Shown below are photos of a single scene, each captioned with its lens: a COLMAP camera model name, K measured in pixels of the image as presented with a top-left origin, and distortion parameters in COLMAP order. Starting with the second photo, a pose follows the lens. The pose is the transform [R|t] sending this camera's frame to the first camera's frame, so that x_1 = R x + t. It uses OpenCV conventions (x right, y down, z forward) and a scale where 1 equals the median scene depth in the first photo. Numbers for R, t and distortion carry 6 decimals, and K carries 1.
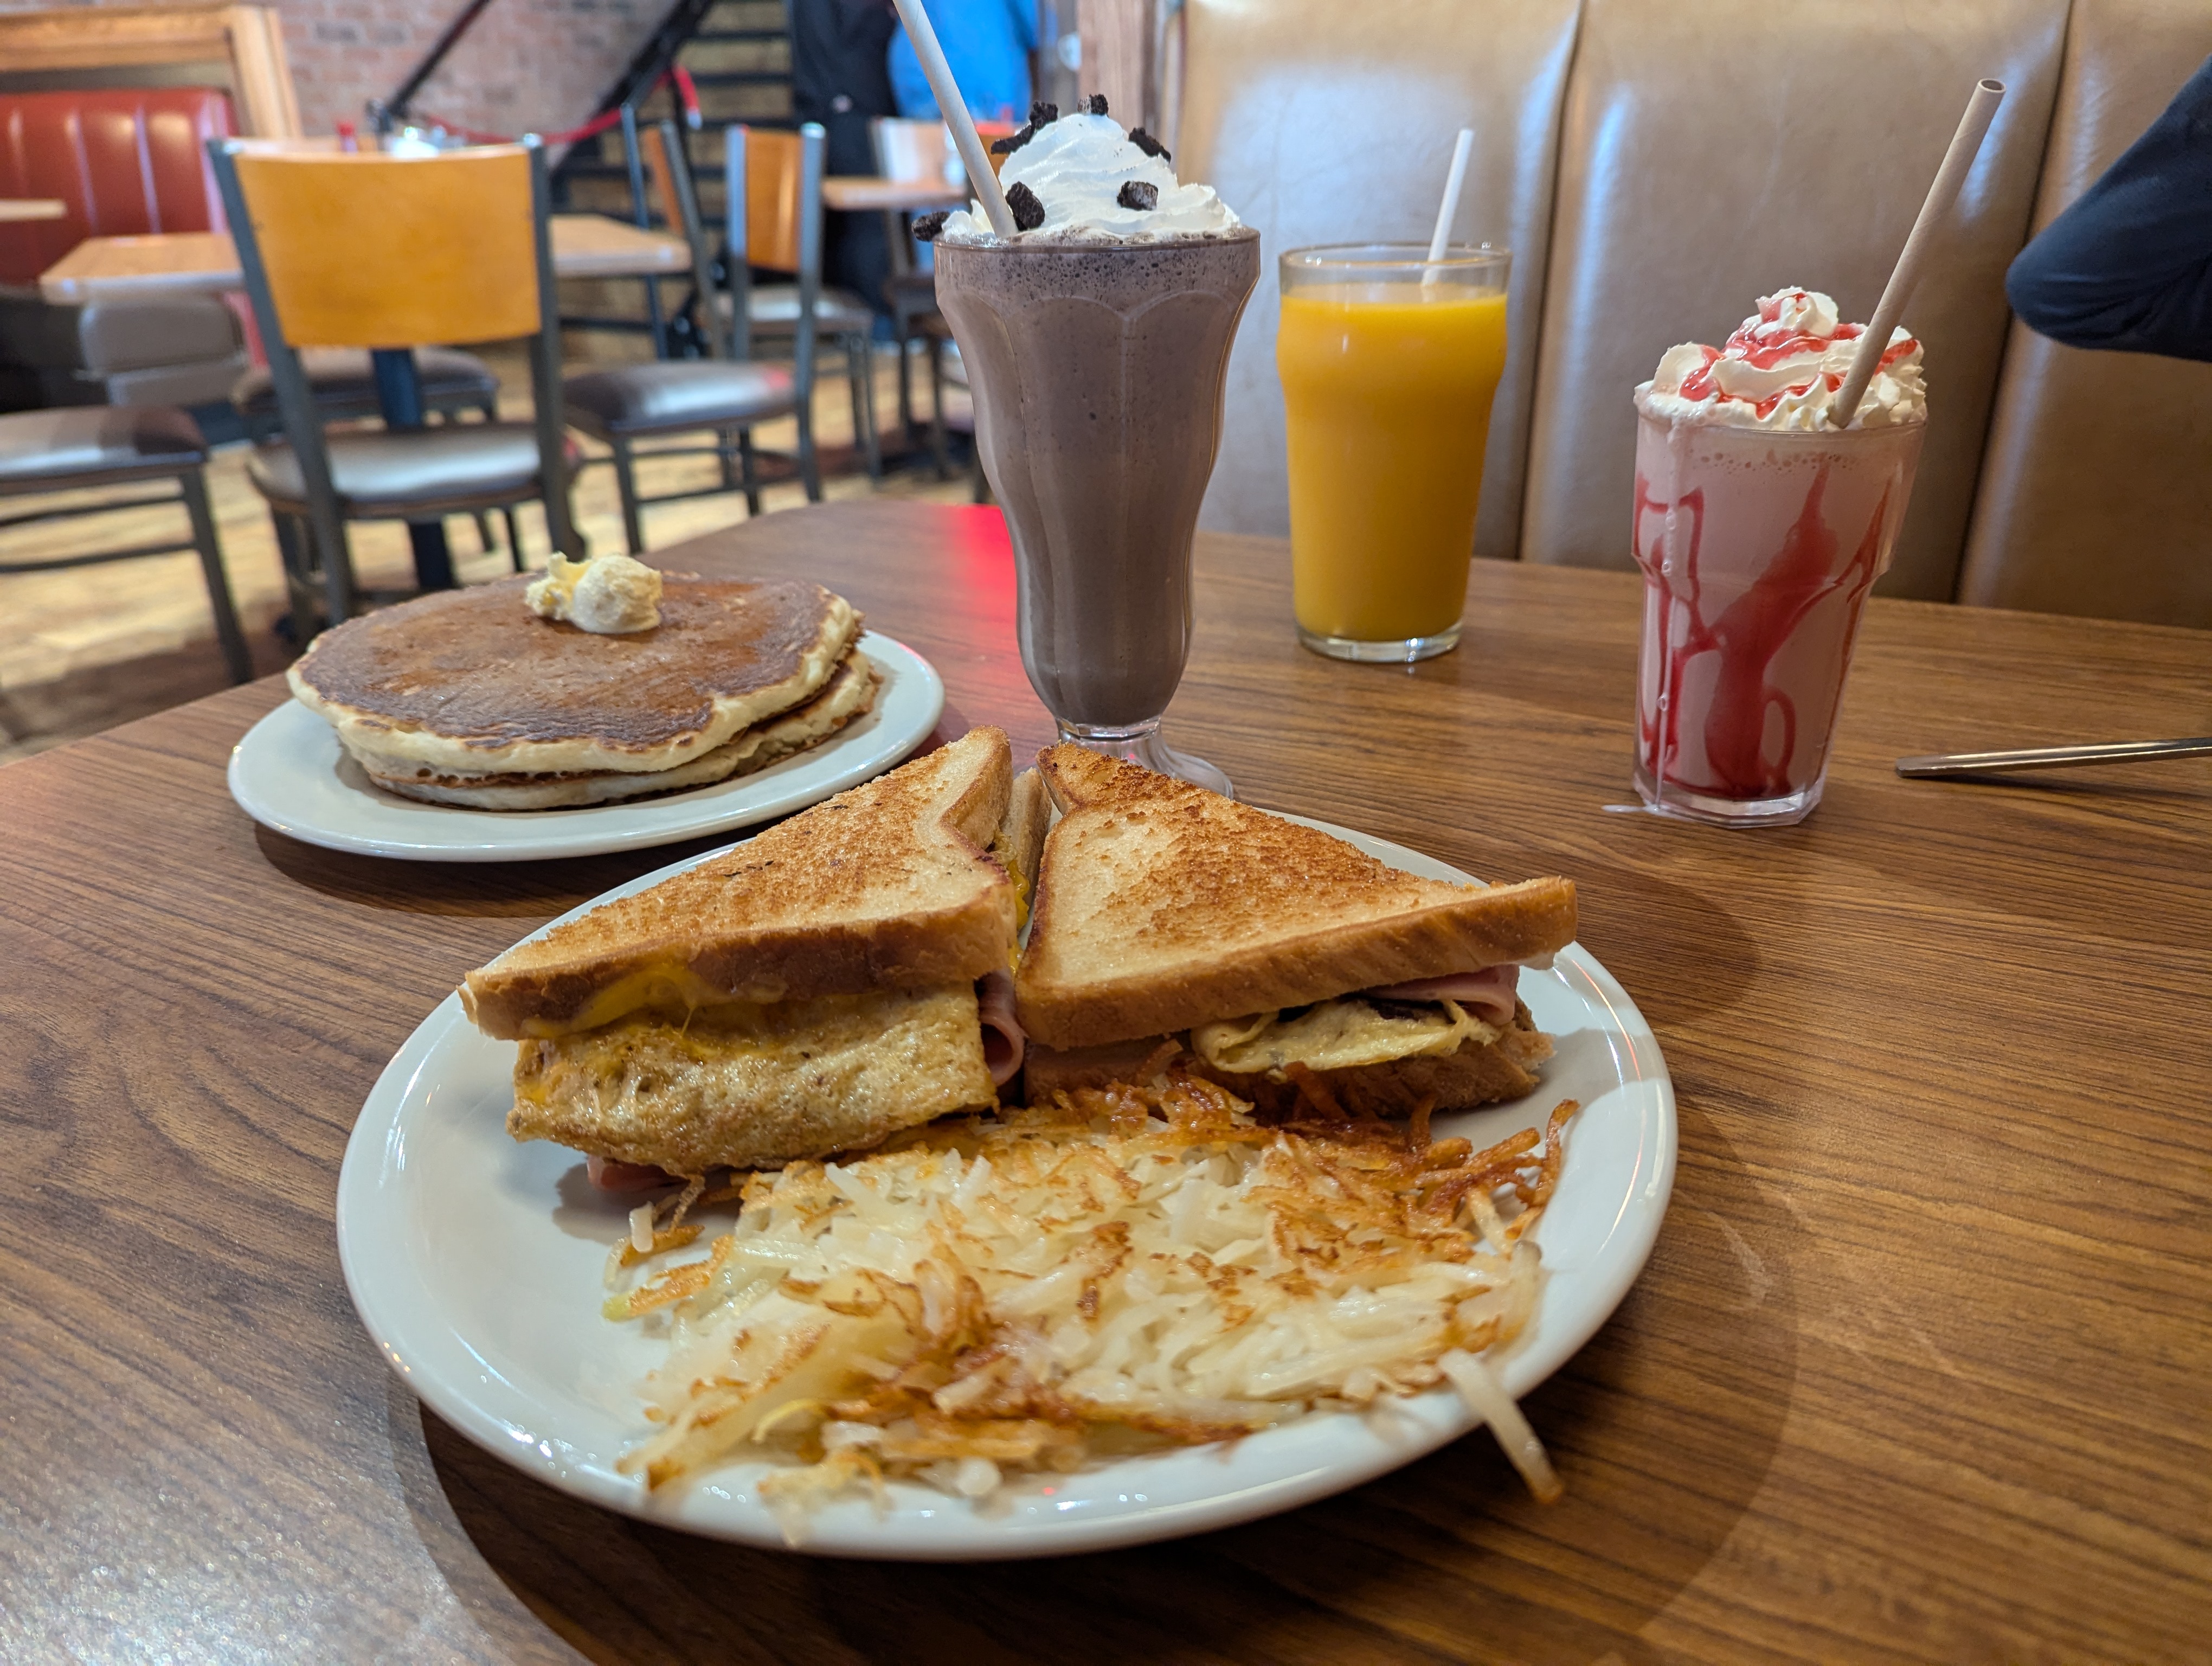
lens RADIAL K [[1542.2, 0, 1106.0], [0, 1542.2, 833.0], [0, 0, 1]] dist [0.031269, -0.006407]
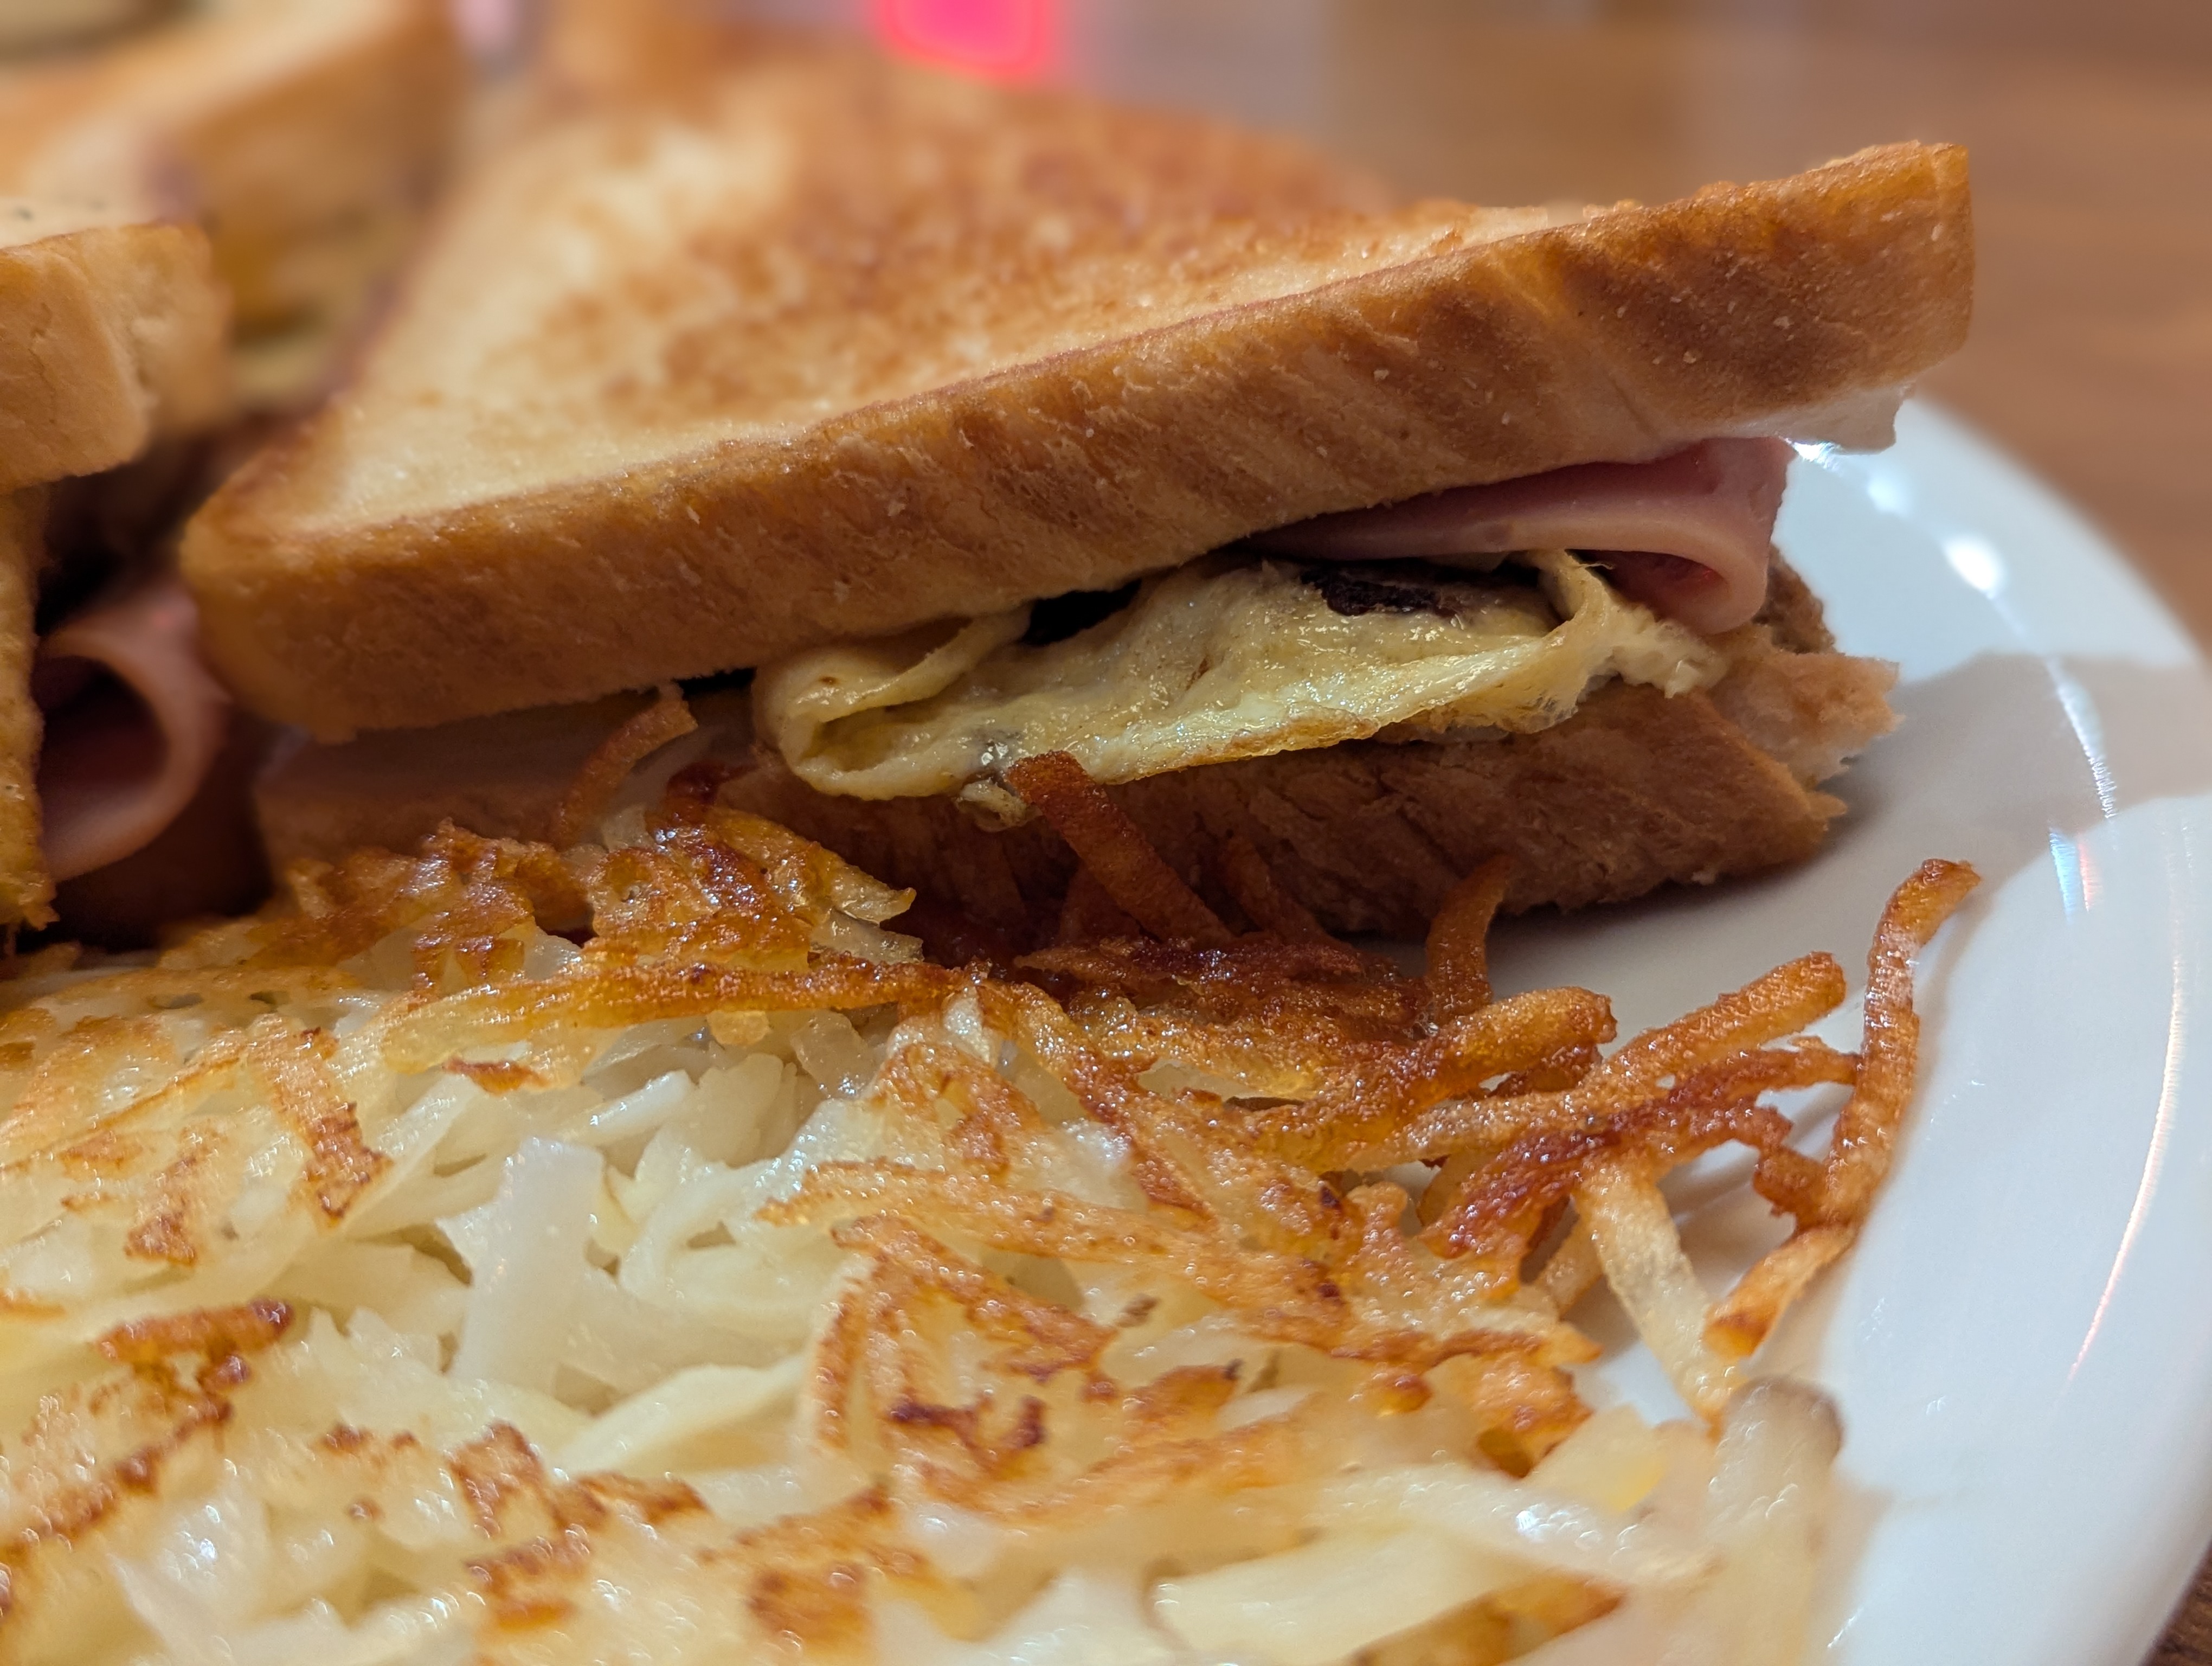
lens RADIAL K [[2344.2, 0, 1106.0], [0, 2344.2, 833.0], [0, 0, 1]] dist [0.073482, -0.432894]
pose [[0.999425, -0.012140, -0.031657, 0.151919], [0.015501, 0.994009, 0.108196, 0.115566], [0.030154, -0.108625, 0.993625, 0.546030]]
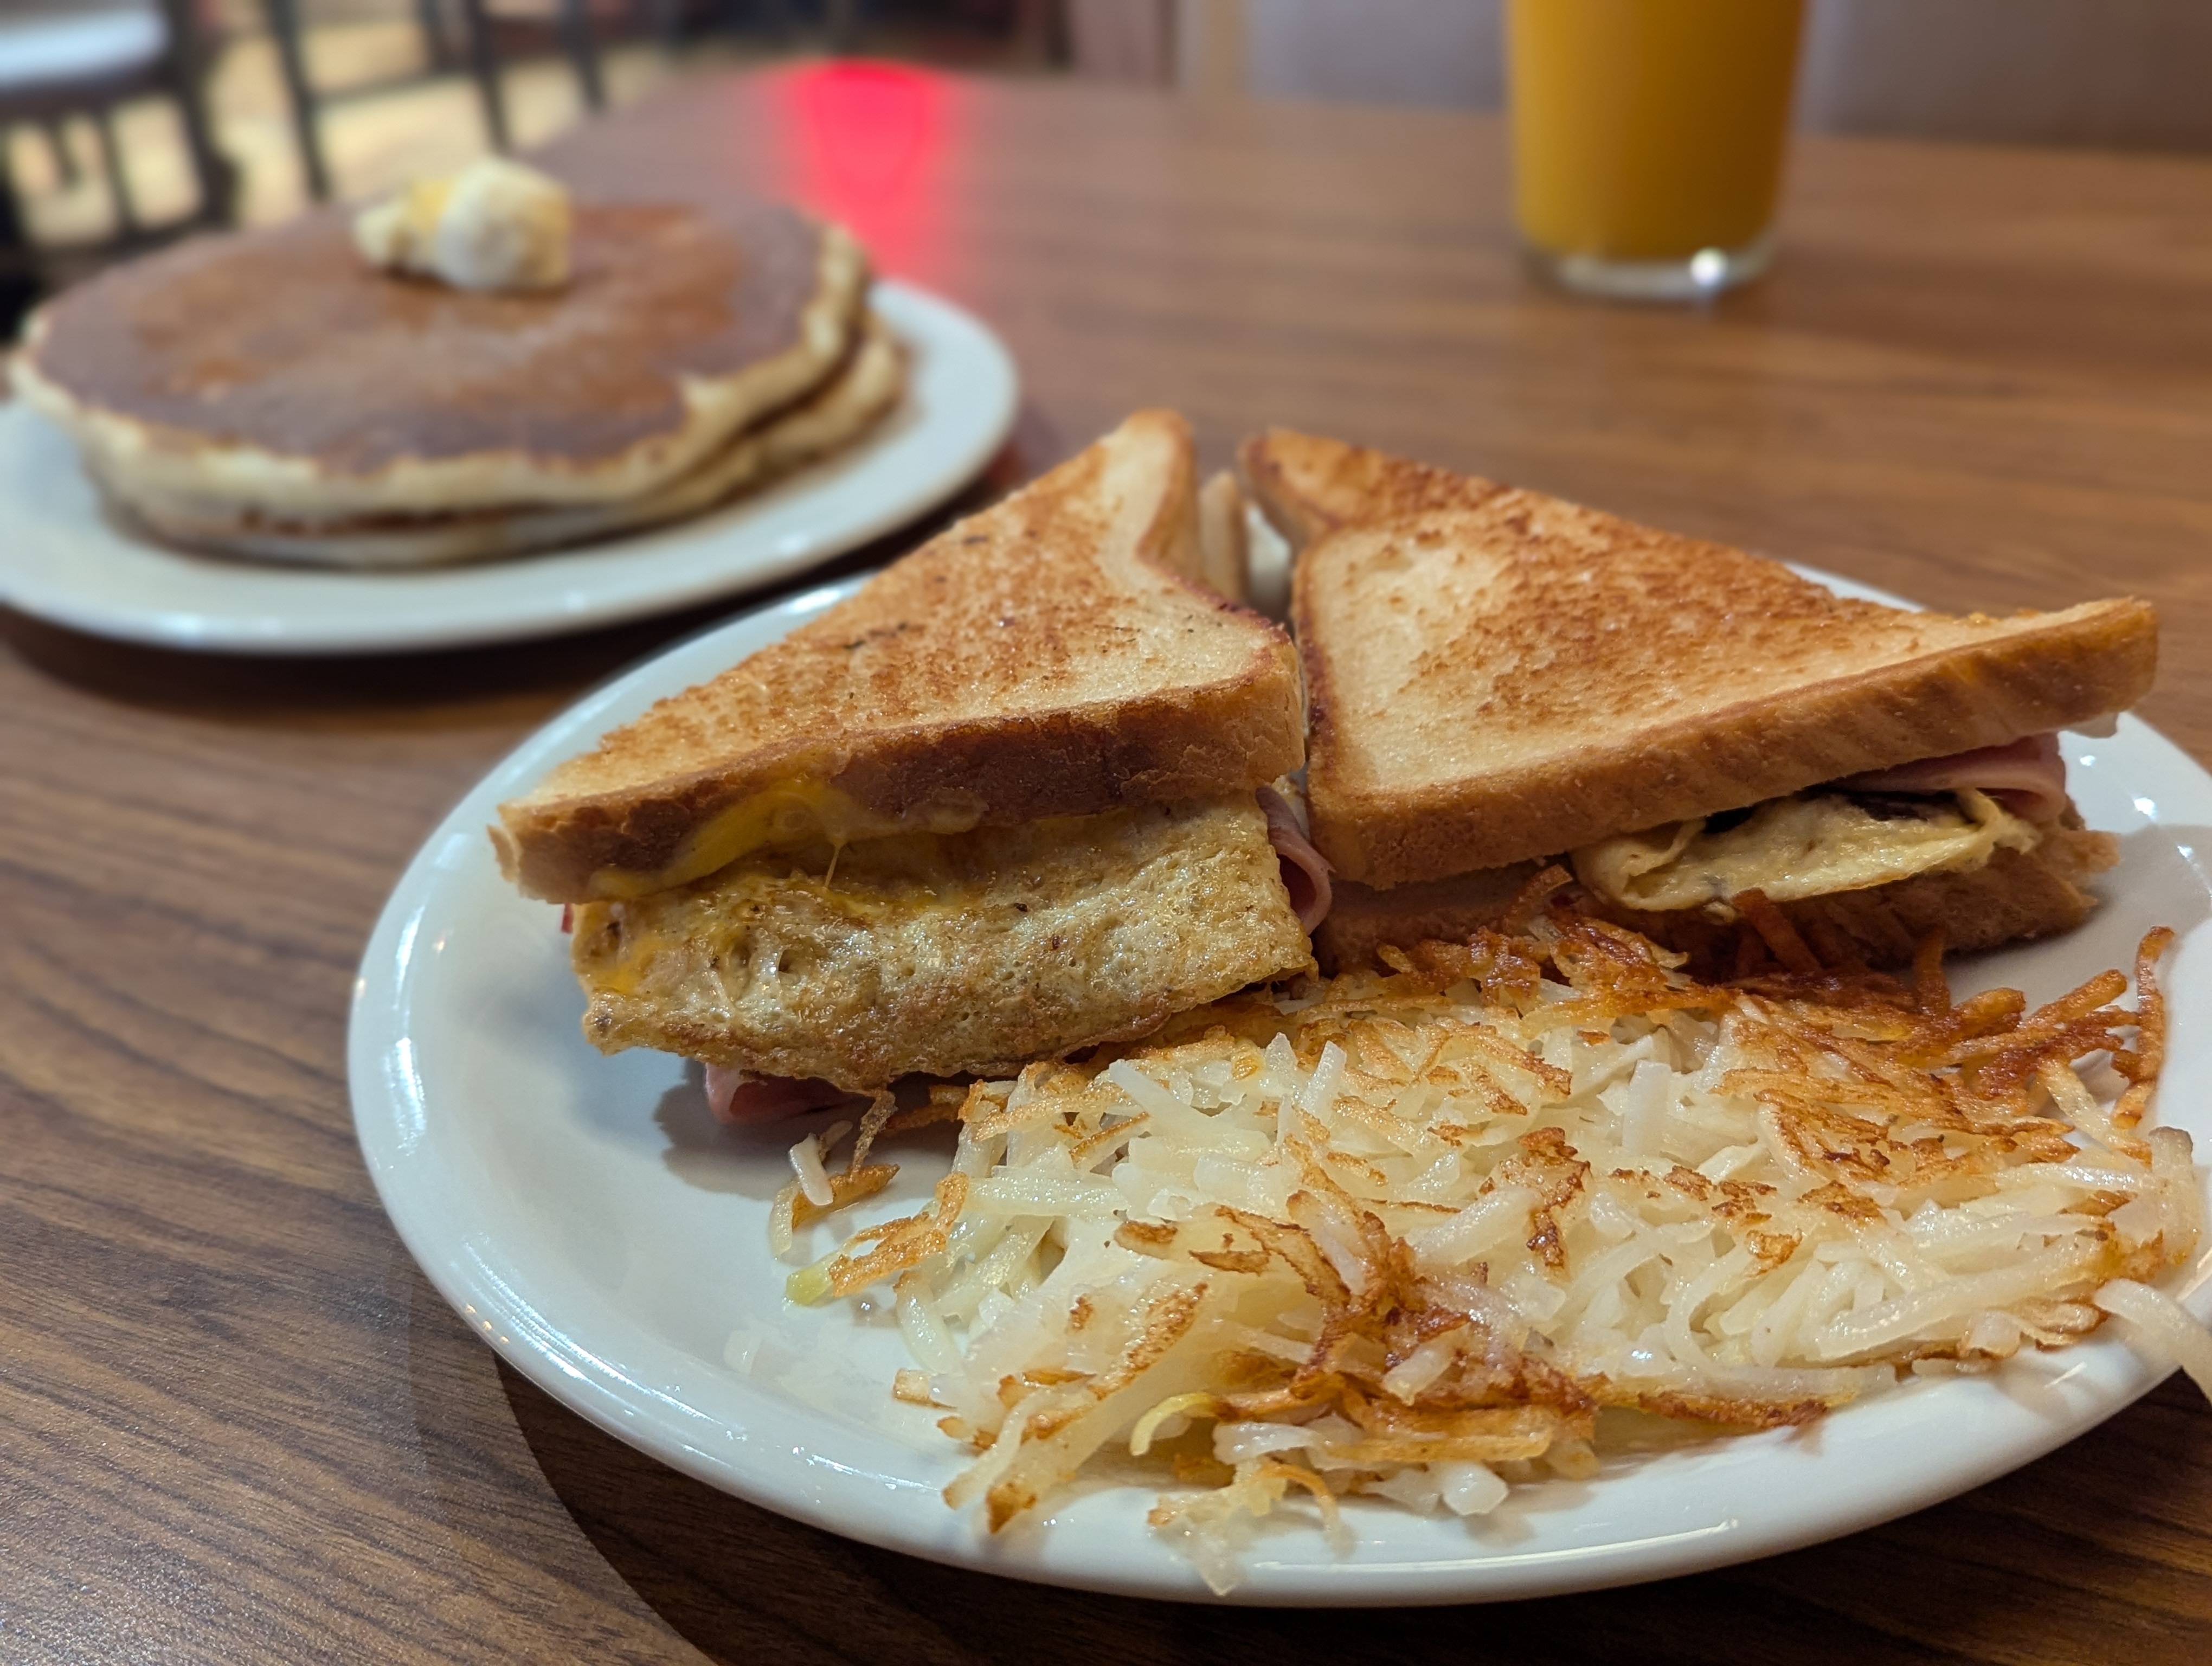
lens RADIAL K [[2344.7, 0, 1106.0], [0, 2344.7, 833.0], [0, 0, 1]] dist [0.123422, -0.307870]
pose [[0.998353, -0.040001, 0.041125, -0.199618], [0.035880, 0.994688, 0.096484, 0.015601], [-0.044766, -0.094849, 0.994485, -0.002664]]
